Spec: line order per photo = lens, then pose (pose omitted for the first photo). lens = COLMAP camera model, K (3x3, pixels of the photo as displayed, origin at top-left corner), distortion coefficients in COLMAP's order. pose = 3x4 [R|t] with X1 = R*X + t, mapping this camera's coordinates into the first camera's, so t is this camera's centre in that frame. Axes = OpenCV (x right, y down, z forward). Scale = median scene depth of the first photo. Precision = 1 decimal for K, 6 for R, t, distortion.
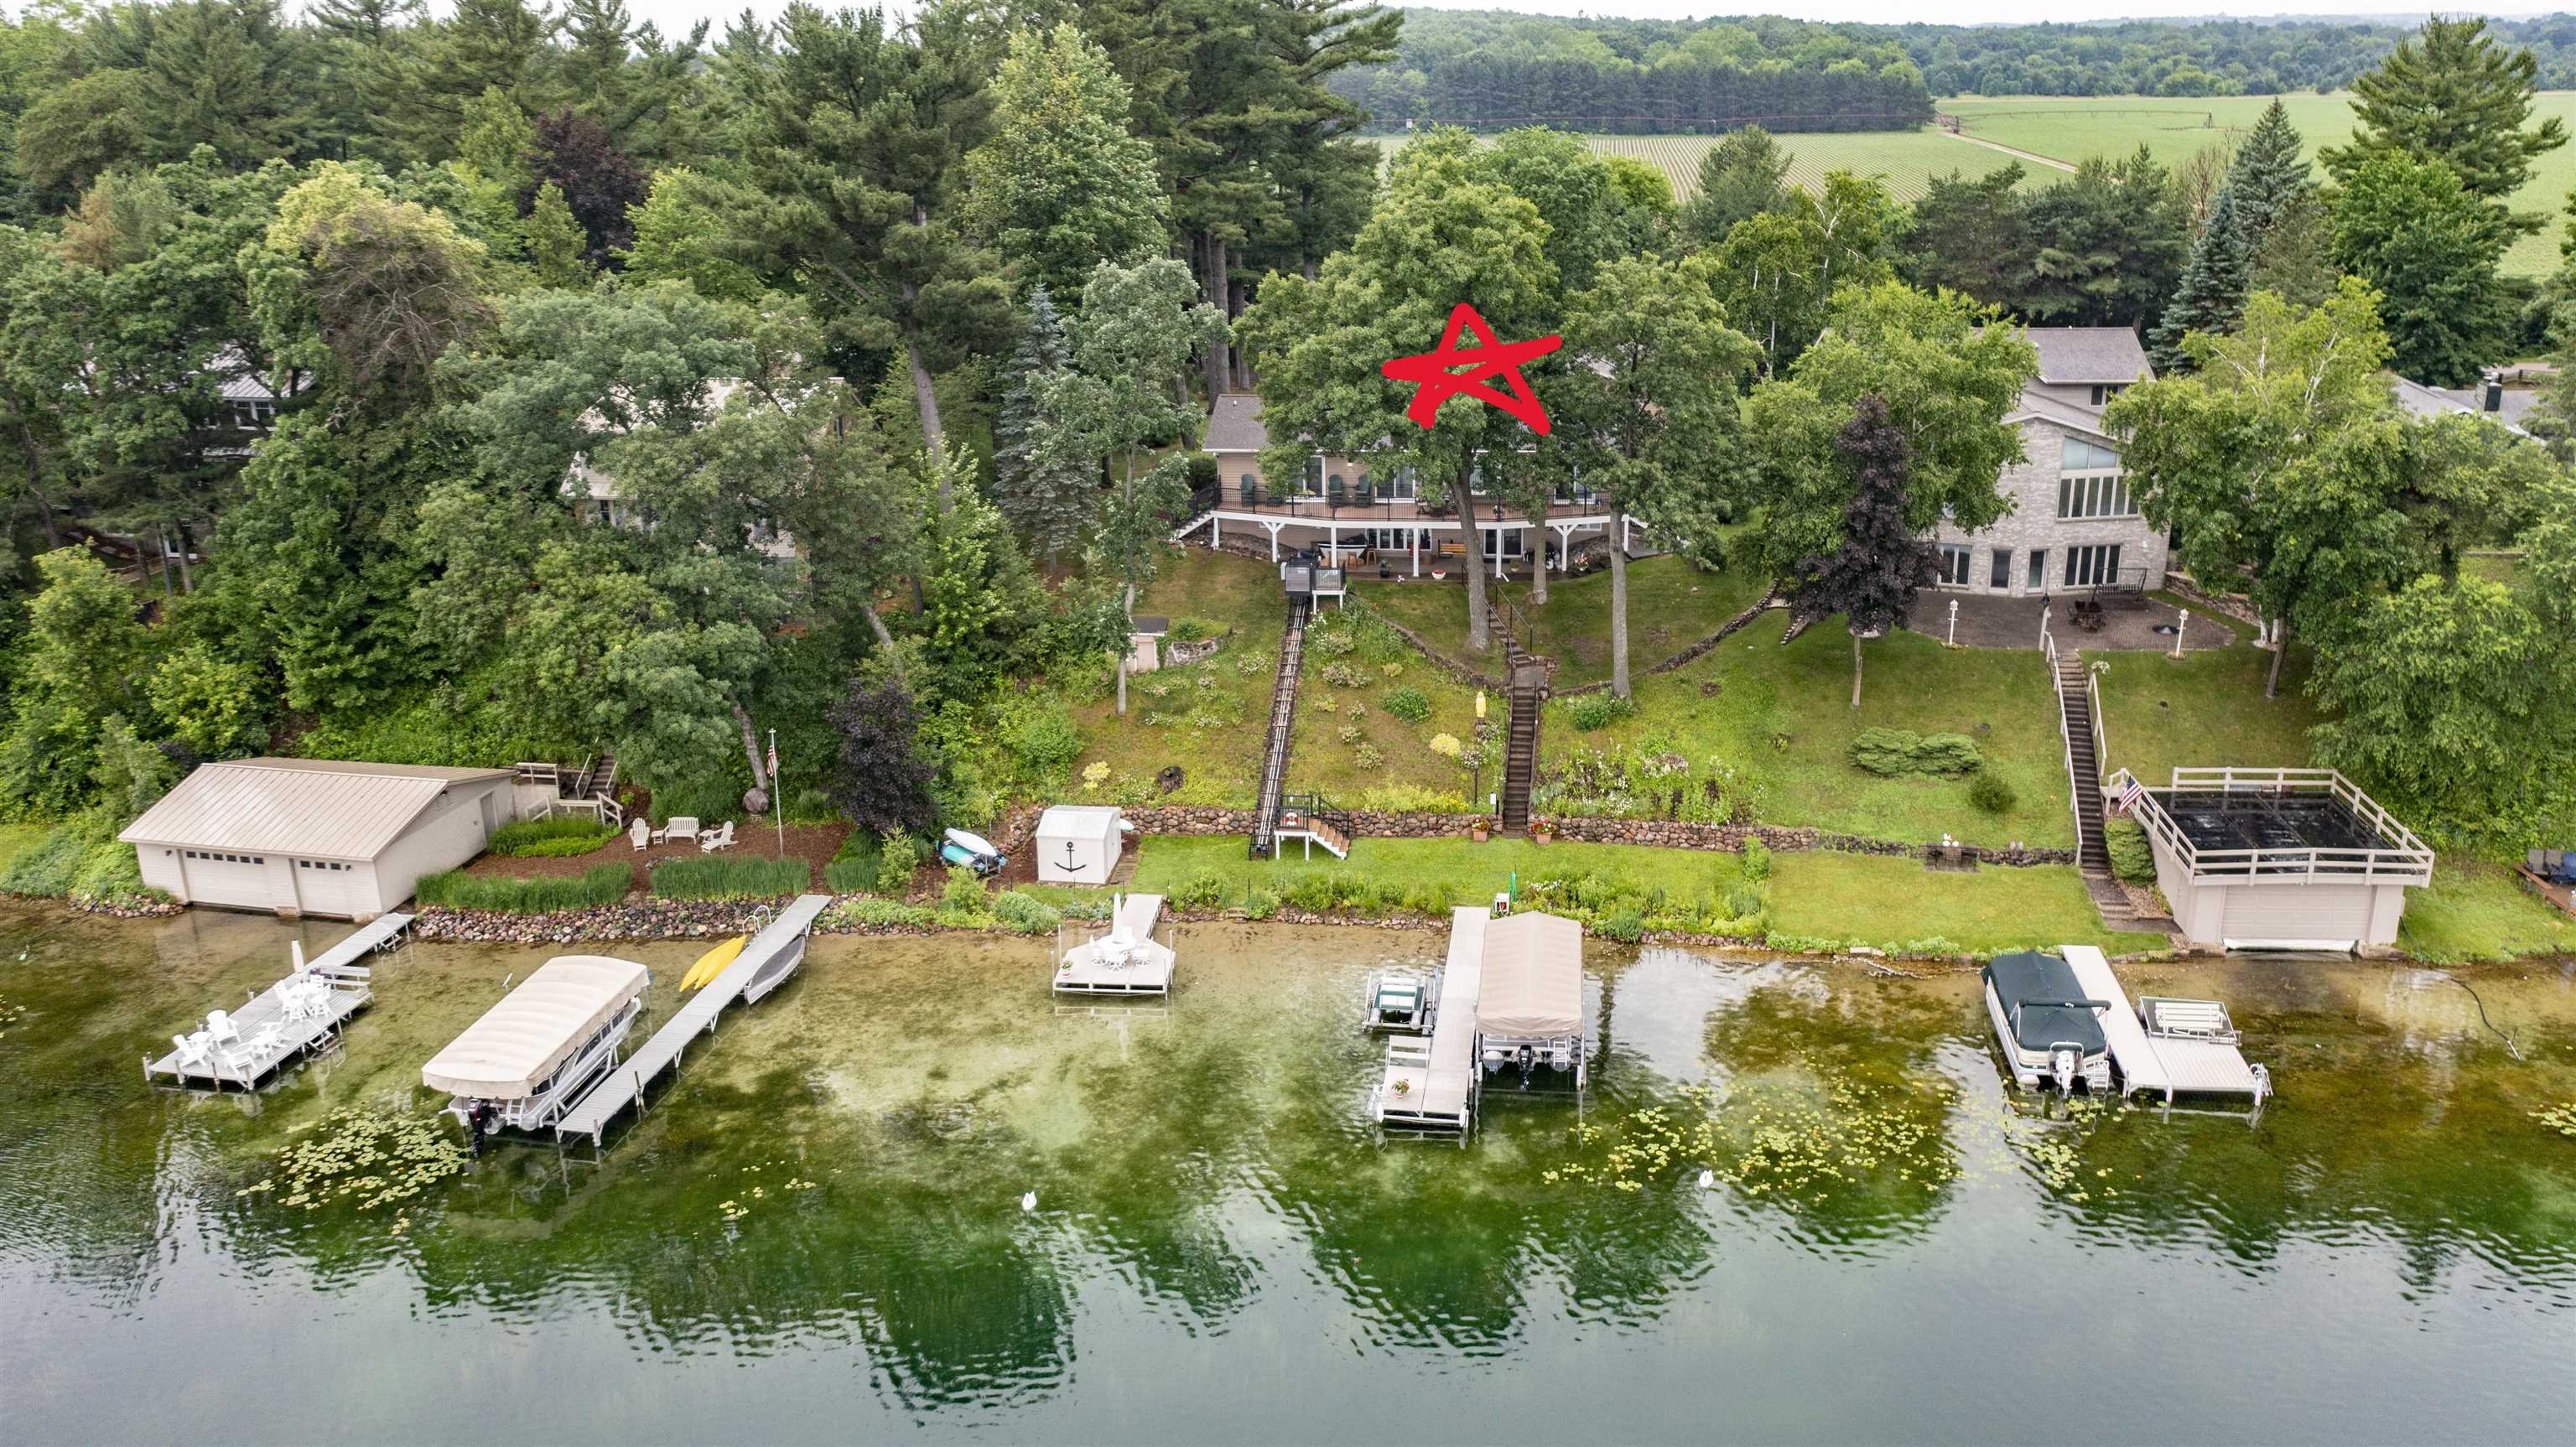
lens RADIAL K [[2044.1, 0, 1288.0], [0, 2044.1, 723.5], [0, 0, 1]] dist [-0.018670, 0.006351]
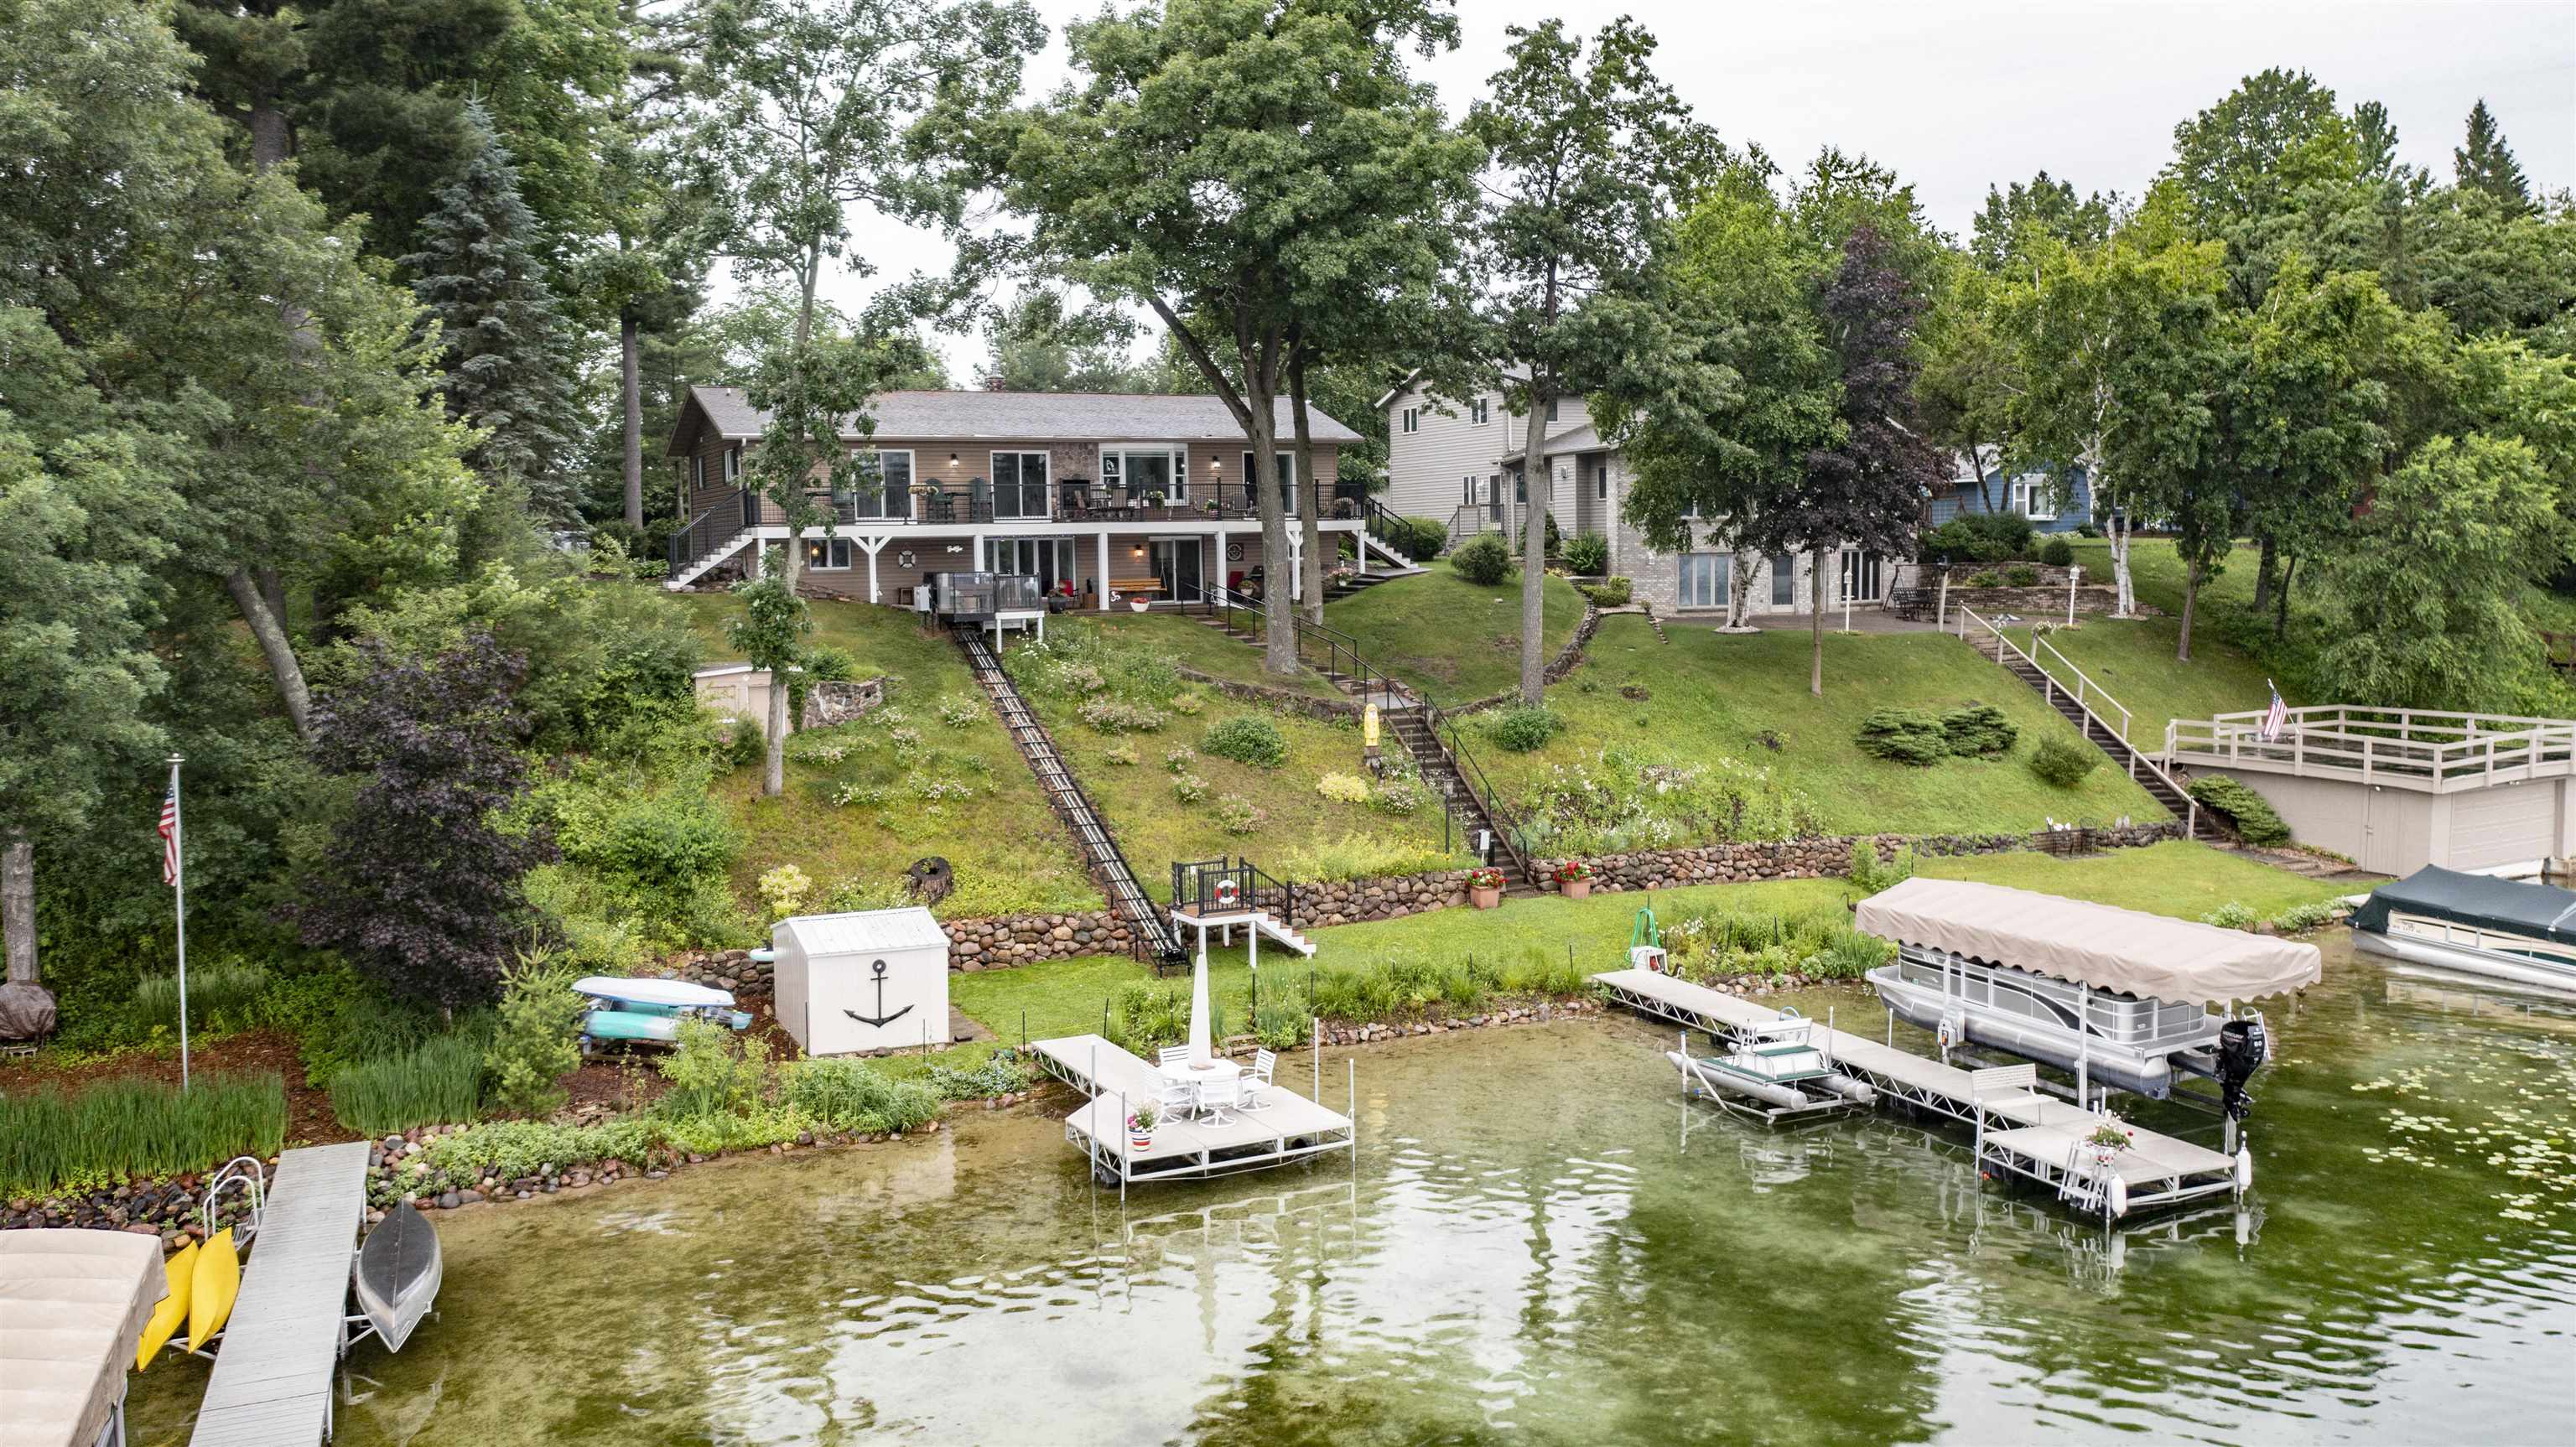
lens RADIAL K [[2044.1, 0, 1288.0], [0, 2044.1, 723.5], [0, 0, 1]] dist [-0.018670, 0.006351]
pose [[0.839029, -0.041674, 0.542489, -0.277945], [0.170703, 0.966881, -0.189739, 0.109304], [-0.516615, 0.251801, 0.818355, 0.531138]]
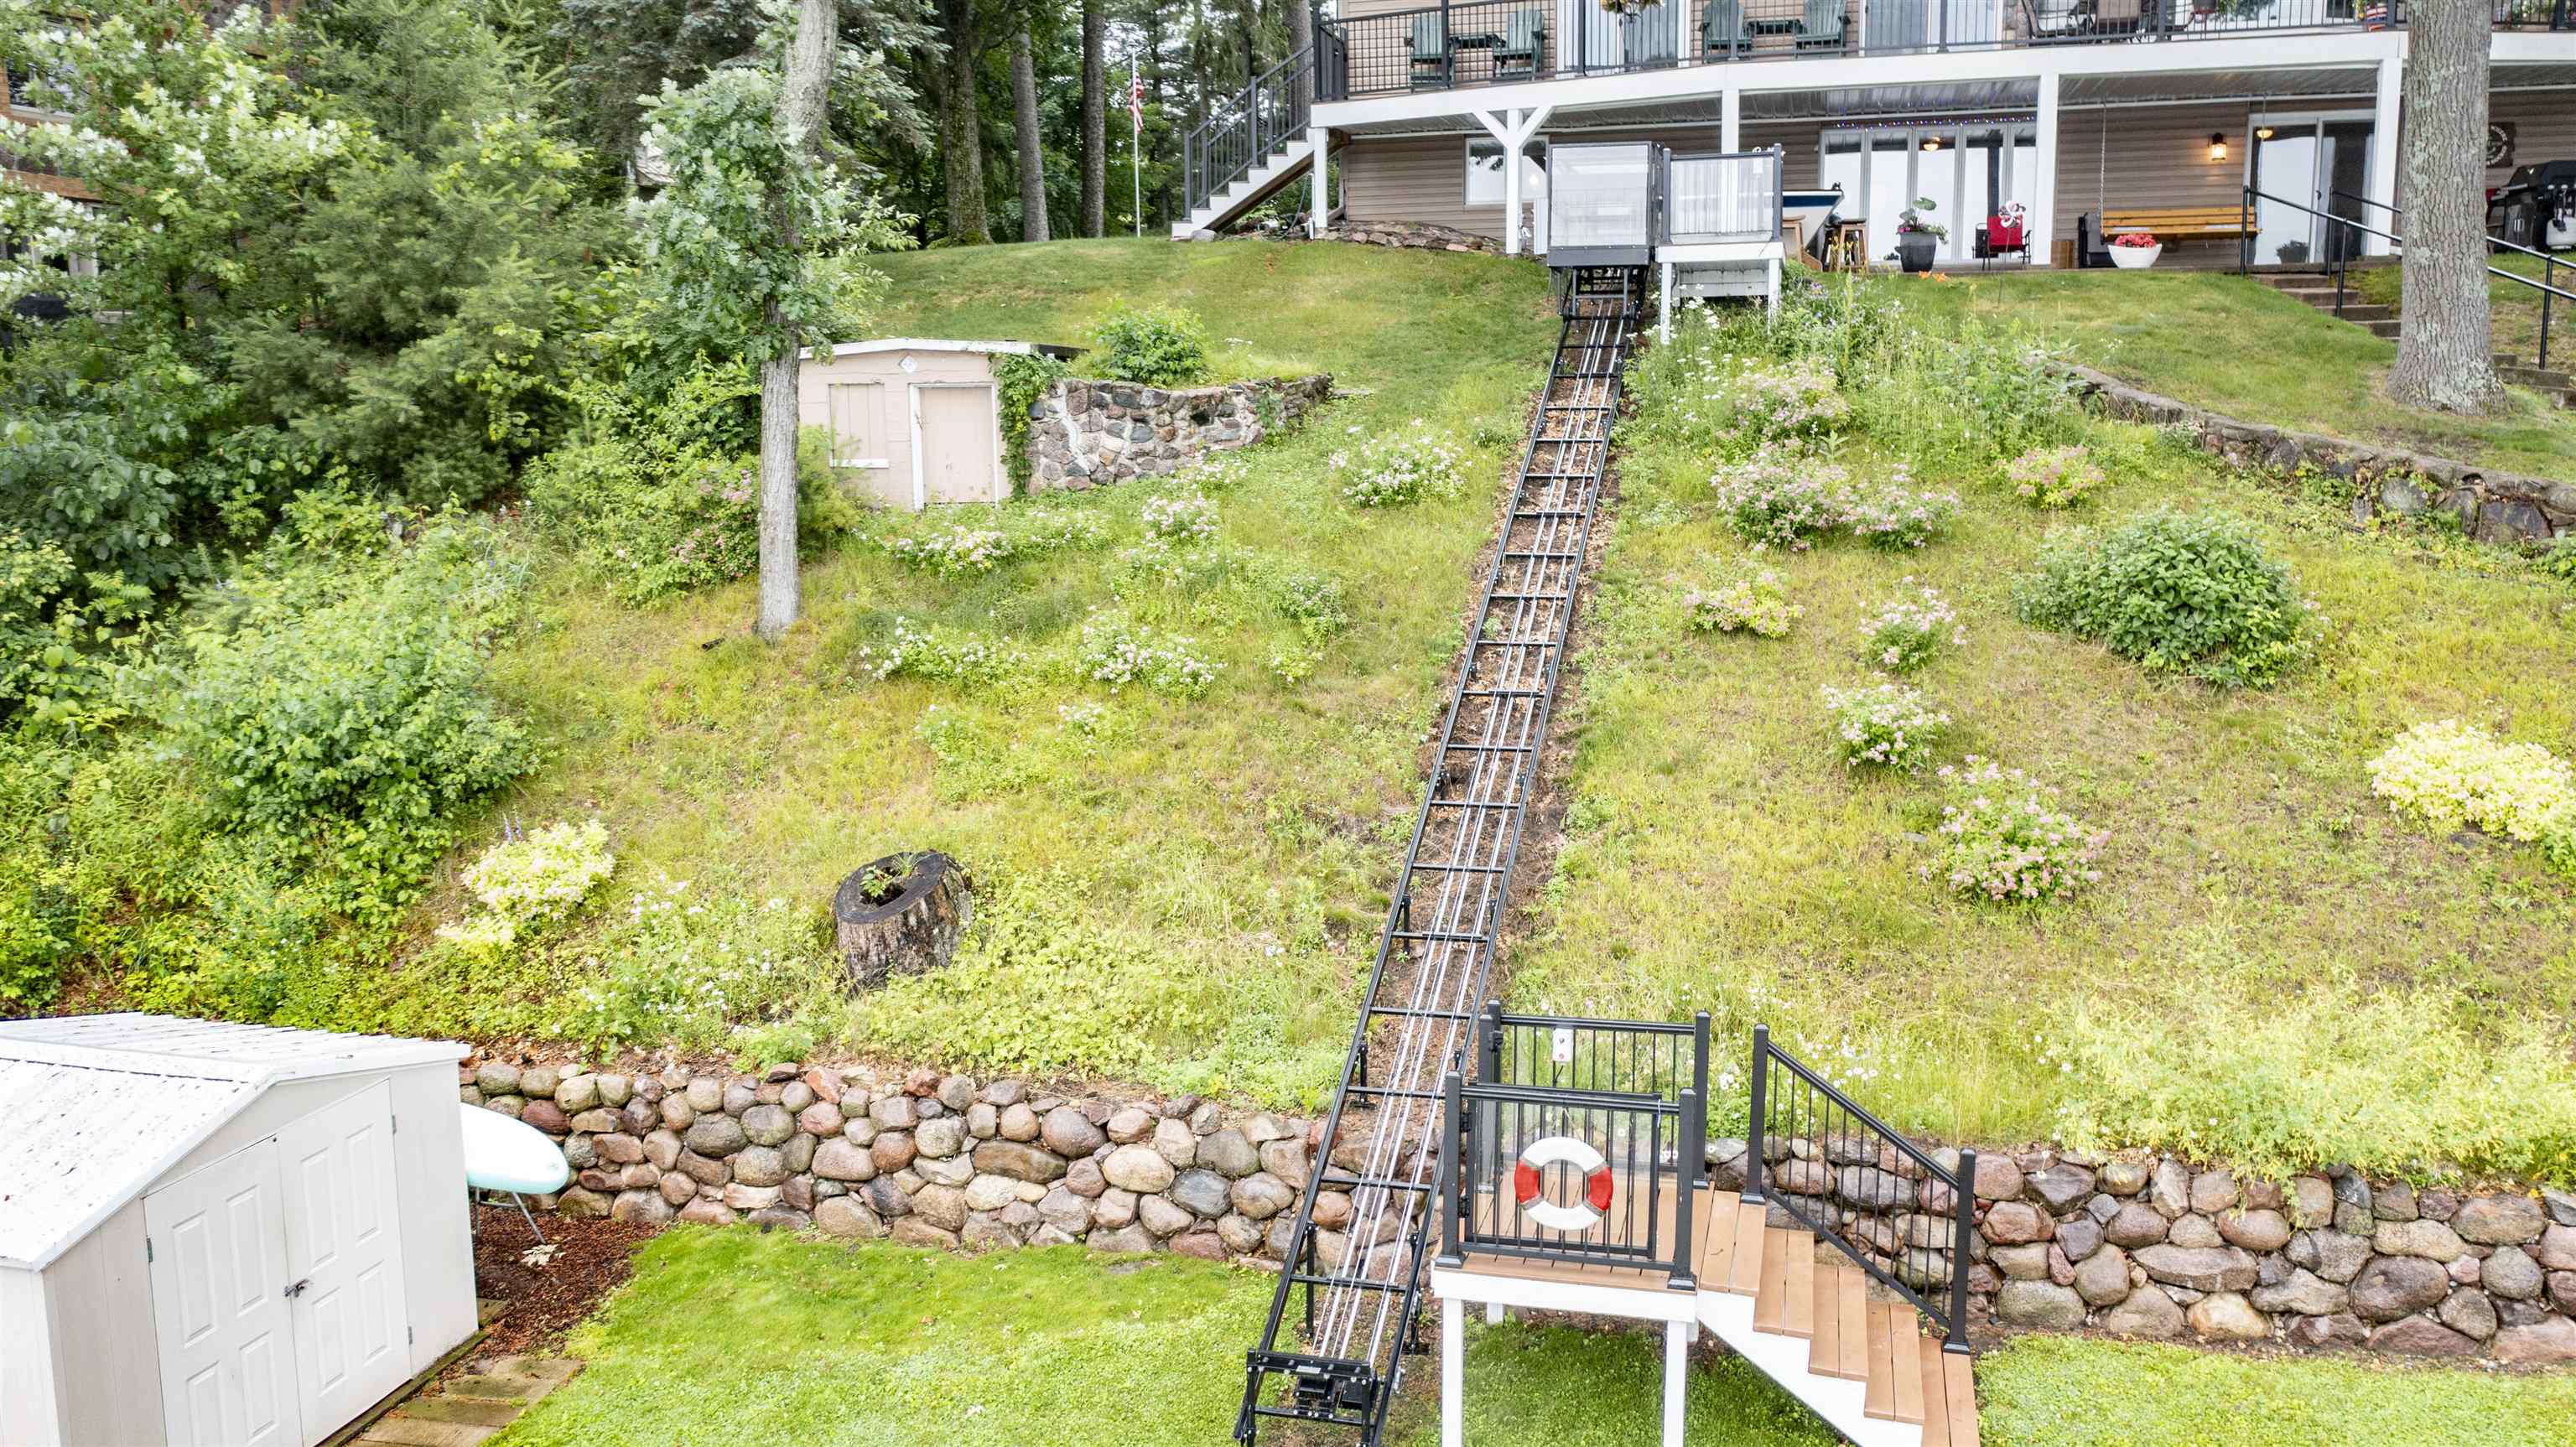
lens RADIAL K [[2044.1, 0, 1288.0], [0, 2044.1, 723.5], [0, 0, 1]] dist [-0.018670, 0.006351]
pose [[0.991809, 0.027690, -0.124693, -0.000143], [-0.047102, 0.986707, -0.155536, 0.038594], [0.118728, 0.160135, 0.979929, 0.860101]]
